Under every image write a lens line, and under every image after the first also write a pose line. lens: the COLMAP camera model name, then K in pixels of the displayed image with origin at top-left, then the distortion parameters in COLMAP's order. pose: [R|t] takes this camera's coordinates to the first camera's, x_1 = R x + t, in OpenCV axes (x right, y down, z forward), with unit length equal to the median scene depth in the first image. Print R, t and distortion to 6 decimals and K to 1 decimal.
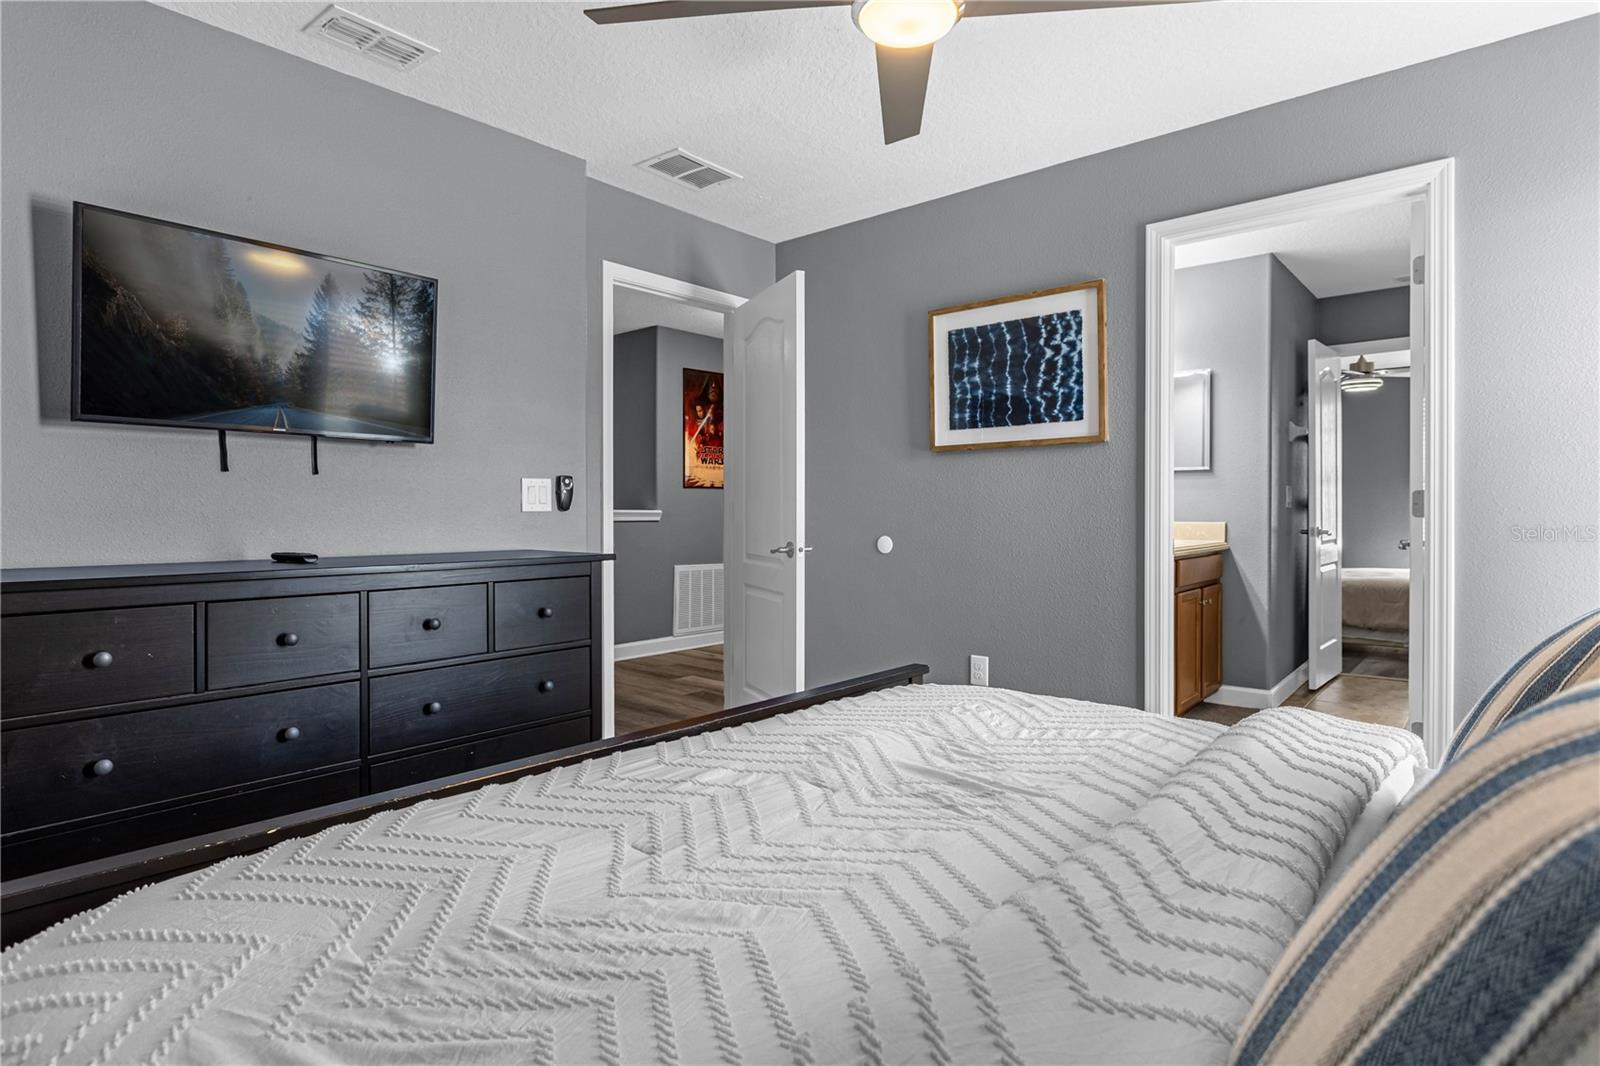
lens RADIAL K [[877.4, 0, 795.0], [0, 877.4, 530.3], [0, 0, 1]] dist [-0.005869, 0.003752]
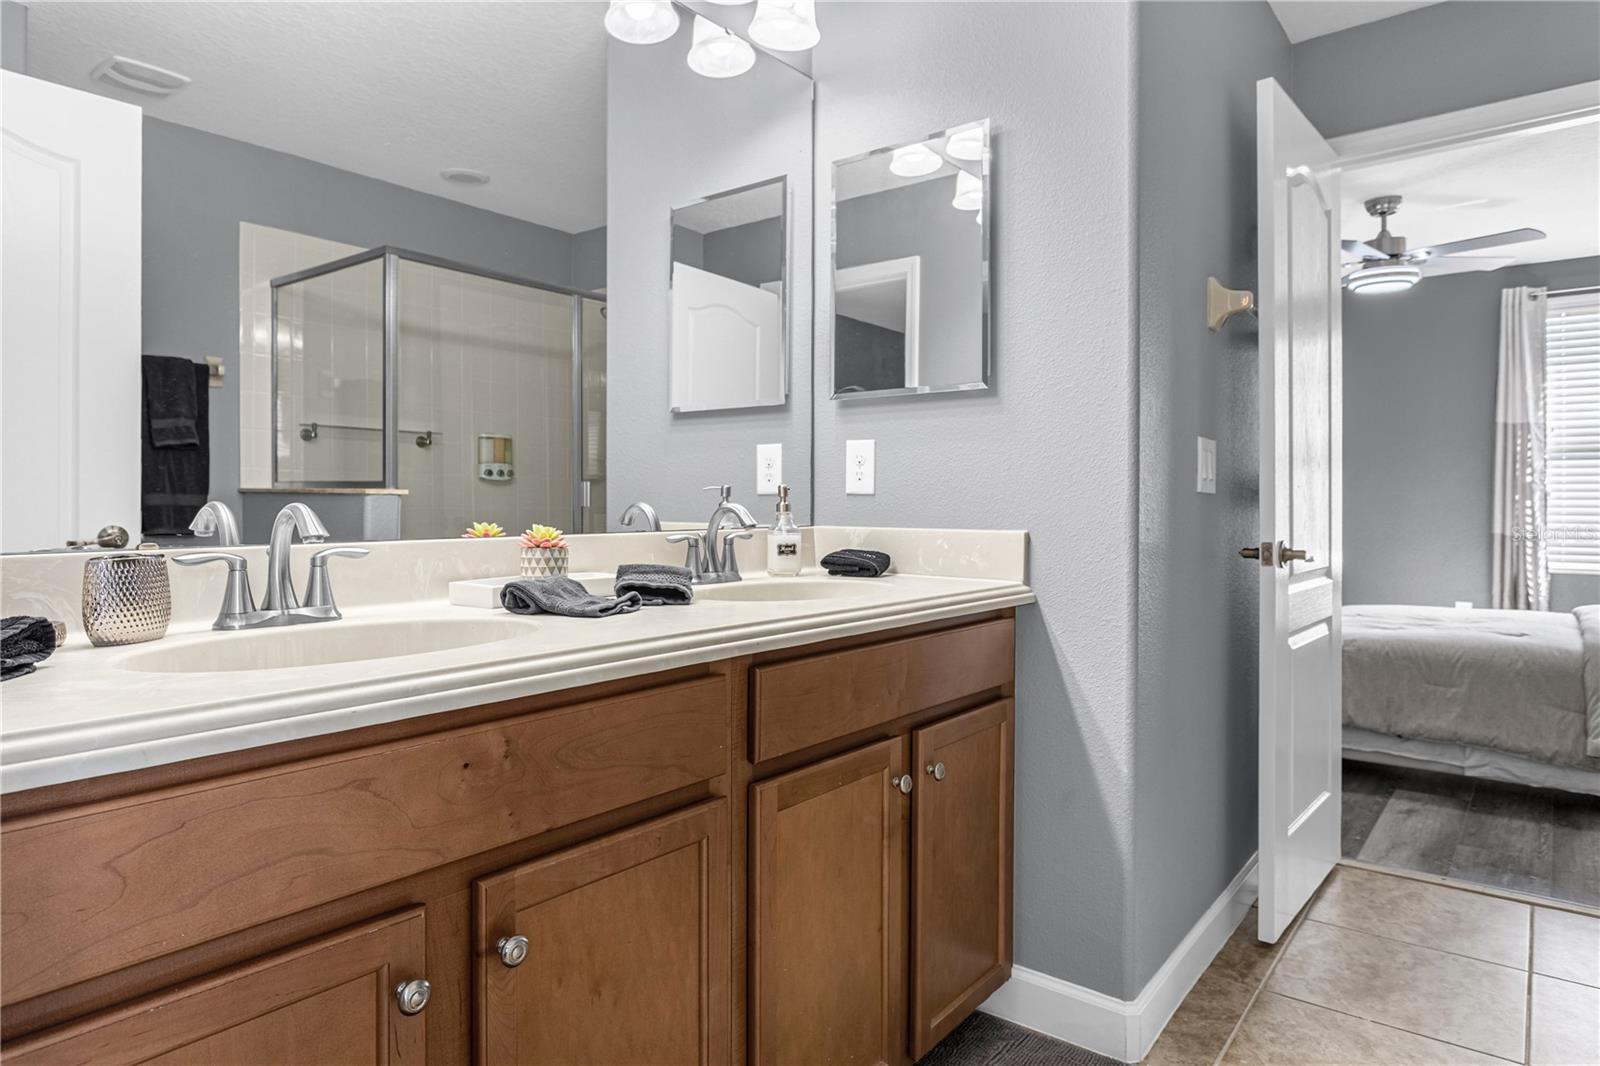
lens RADIAL K [[955.1, 0, 796.1], [0, 955.1, 524.0], [0, 0, 1]] dist [-0.002465, -0.000460]
pose [[0.999706, 0.003481, 0.023992, 0.360055], [-0.003515, 0.999993, 0.001406, -0.011866], [-0.023987, -0.001490, 0.999711, 0.560014]]
